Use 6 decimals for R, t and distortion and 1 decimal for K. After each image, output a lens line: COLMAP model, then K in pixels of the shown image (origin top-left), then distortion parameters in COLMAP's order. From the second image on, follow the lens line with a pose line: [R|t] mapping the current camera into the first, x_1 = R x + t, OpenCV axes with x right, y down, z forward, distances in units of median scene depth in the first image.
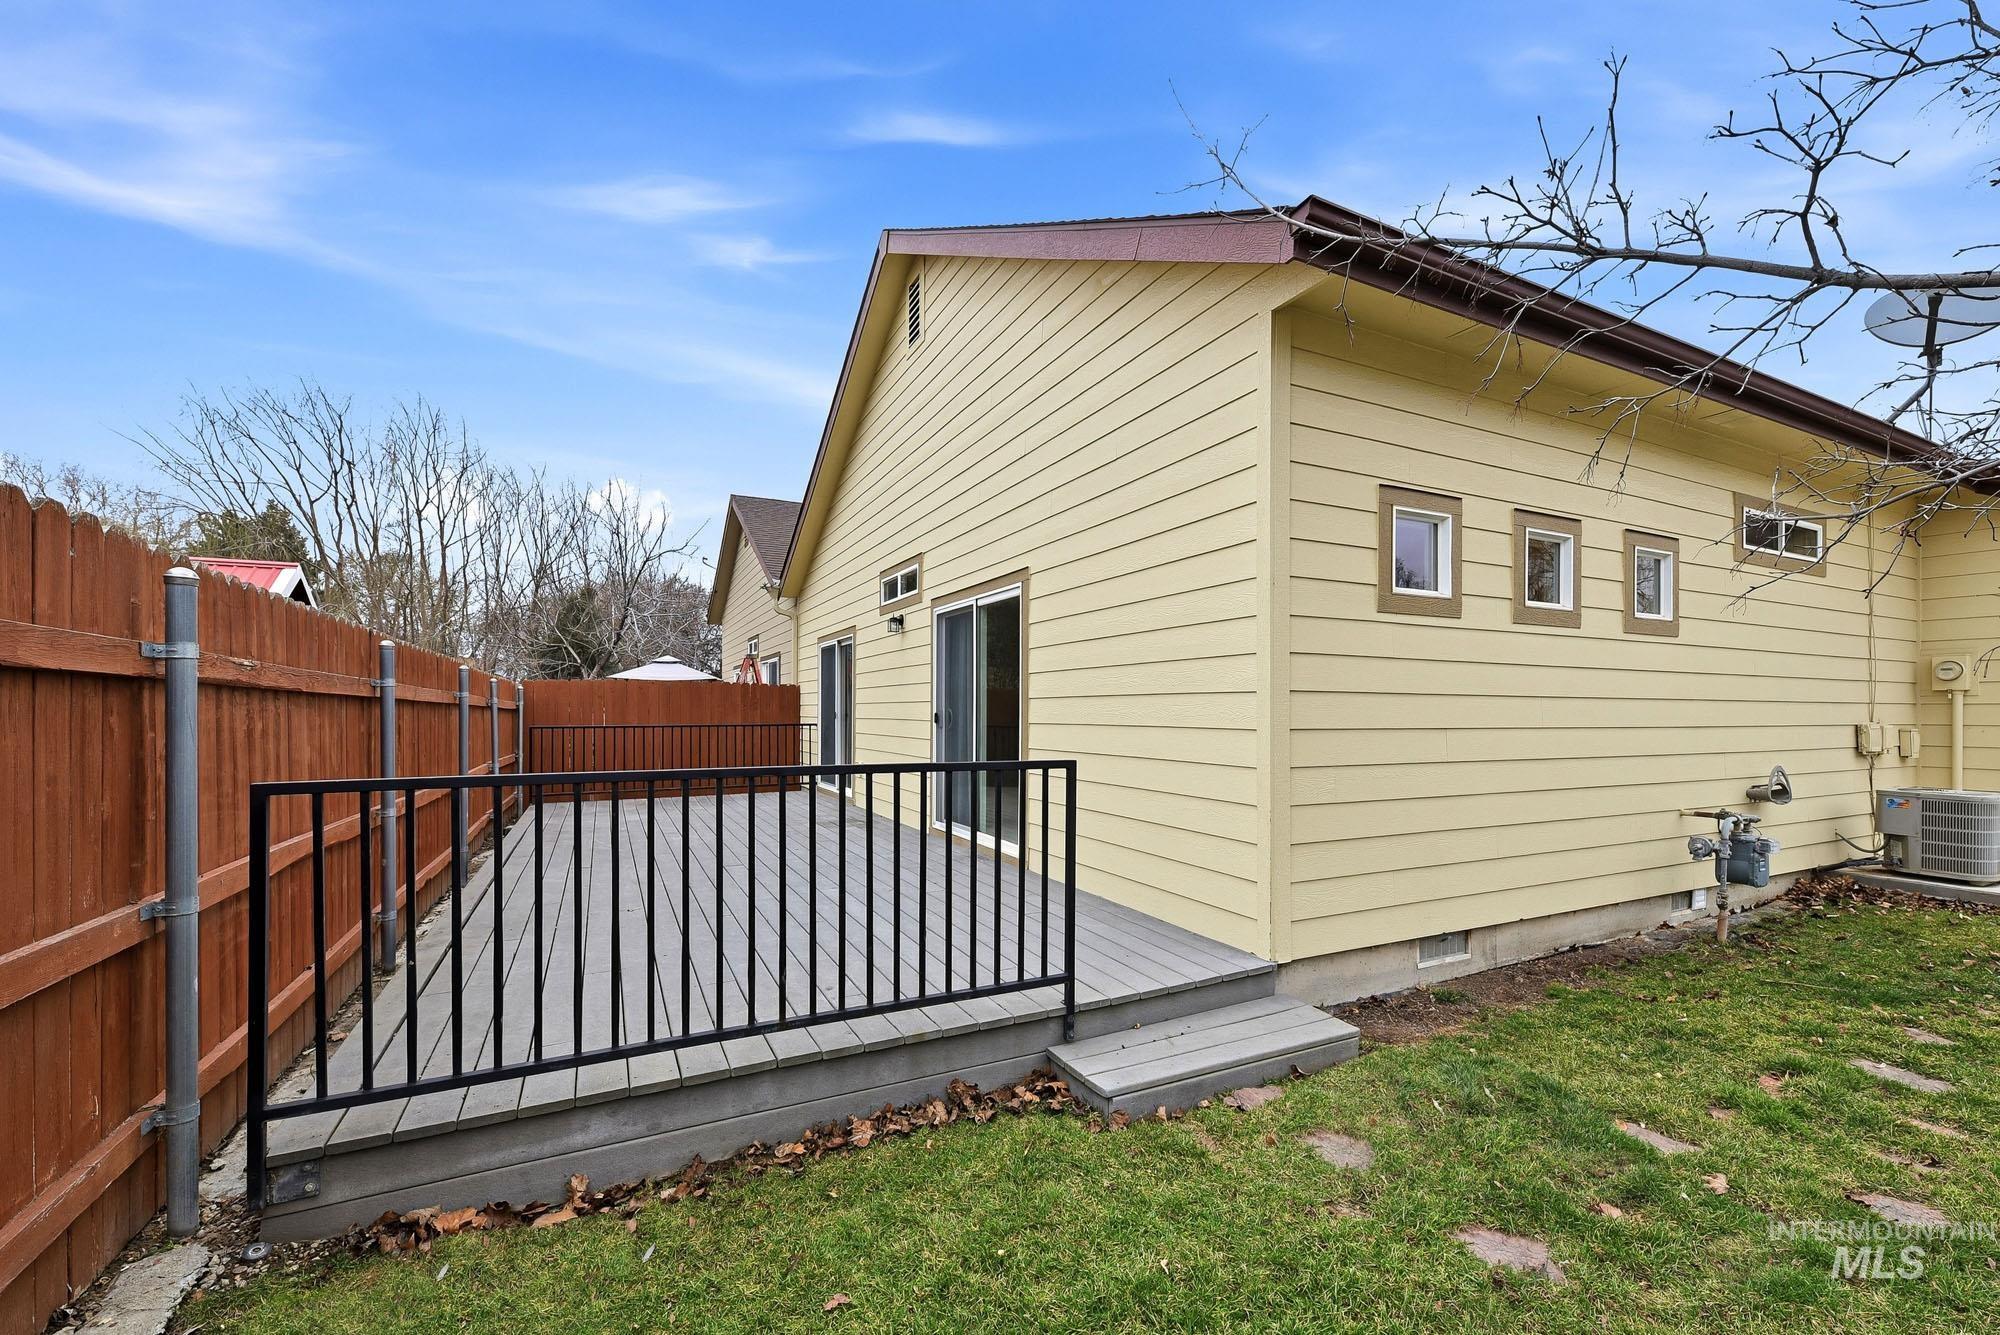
lens RADIAL K [[780.3, 0, 958.6], [0, 780.3, 718.0], [0, 0, 1]] dist [-0.000662, -0.000213]
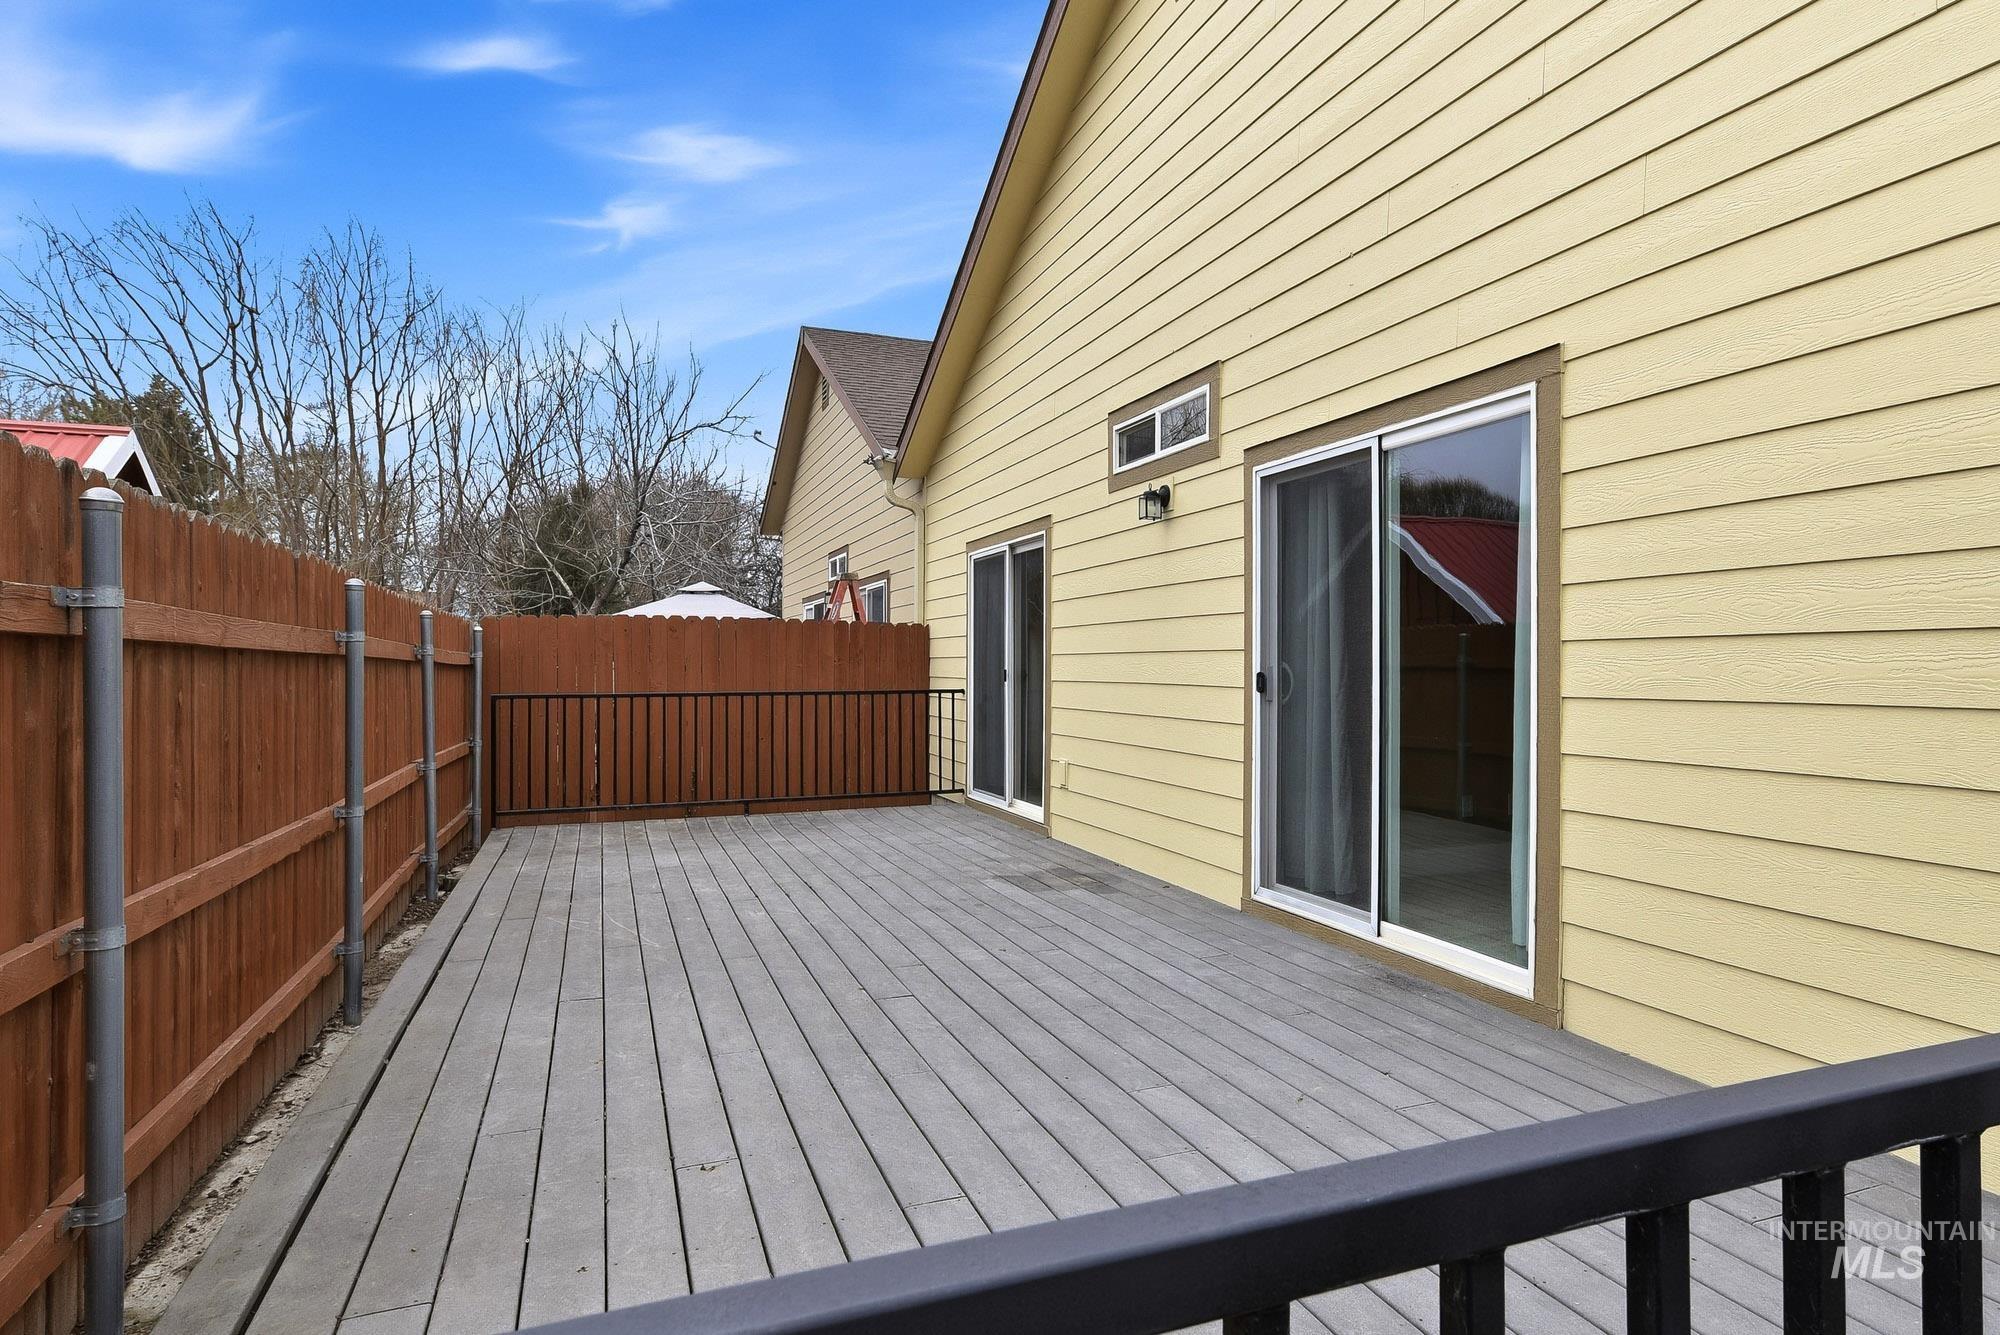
lens RADIAL K [[1088.1, 0, 1000.0], [0, 1088.1, 667.5], [0, 0, 1]] dist [0.000411, 0.001863]
pose [[0.997195, -0.000543, -0.074850, -0.046993], [-0.000014, 0.999972, -0.007430, -0.001459], [0.074852, 0.007410, 0.997167, 0.093417]]
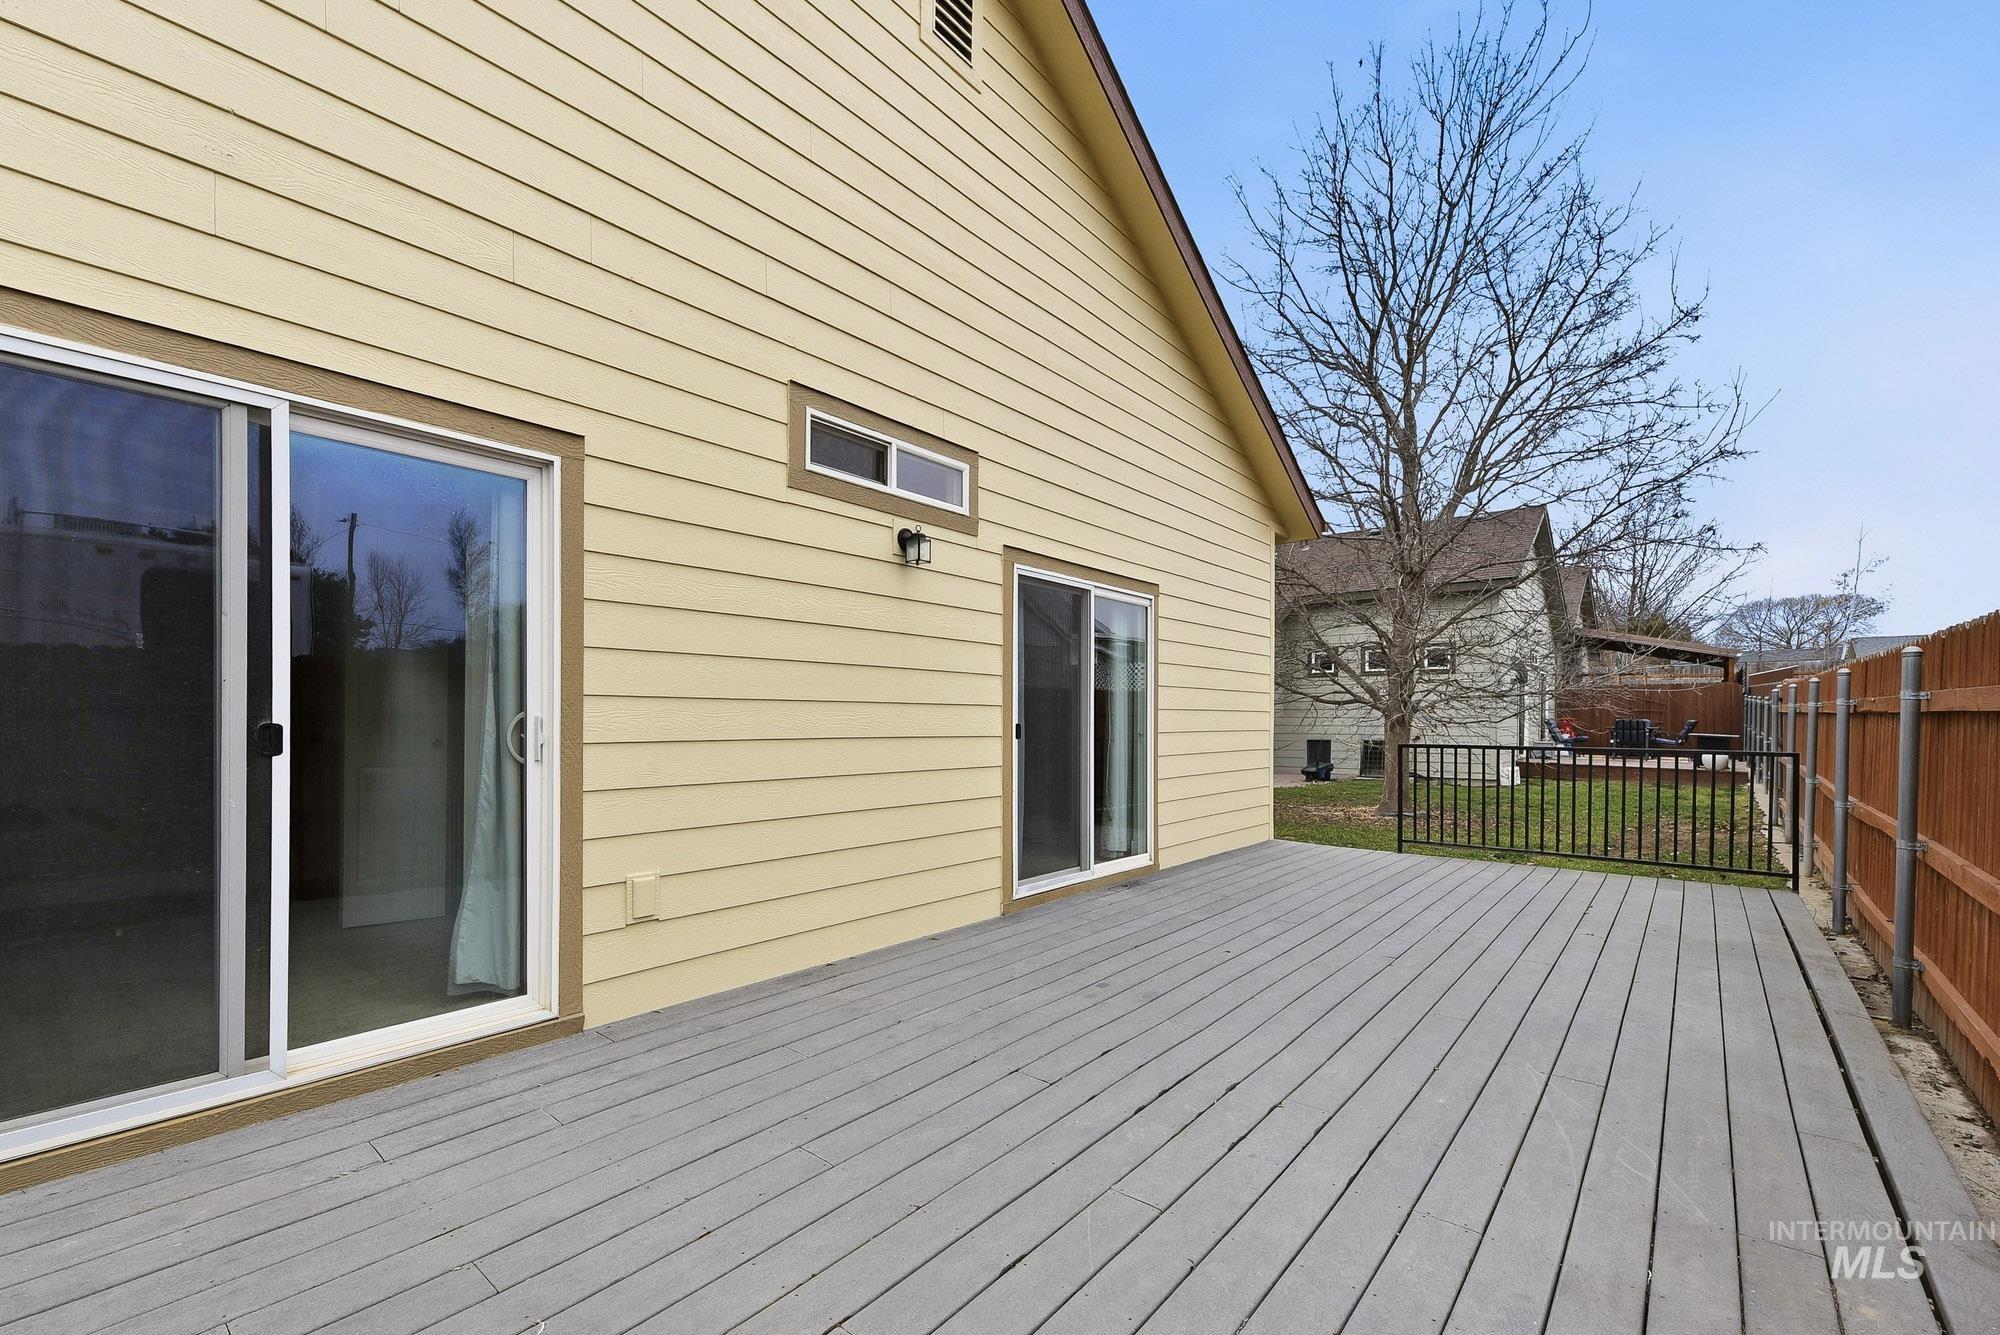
lens RADIAL K [[761.2, 0, 997.1], [0, 761.2, 729.1], [0, 0, 1]] dist [-0.000703, -0.000074]
pose [[-0.387587, -0.026970, 0.921438, -0.201560], [-0.007938, 0.999633, 0.025920, -0.005948], [-0.921799, 0.002732, -0.387659, 0.413199]]
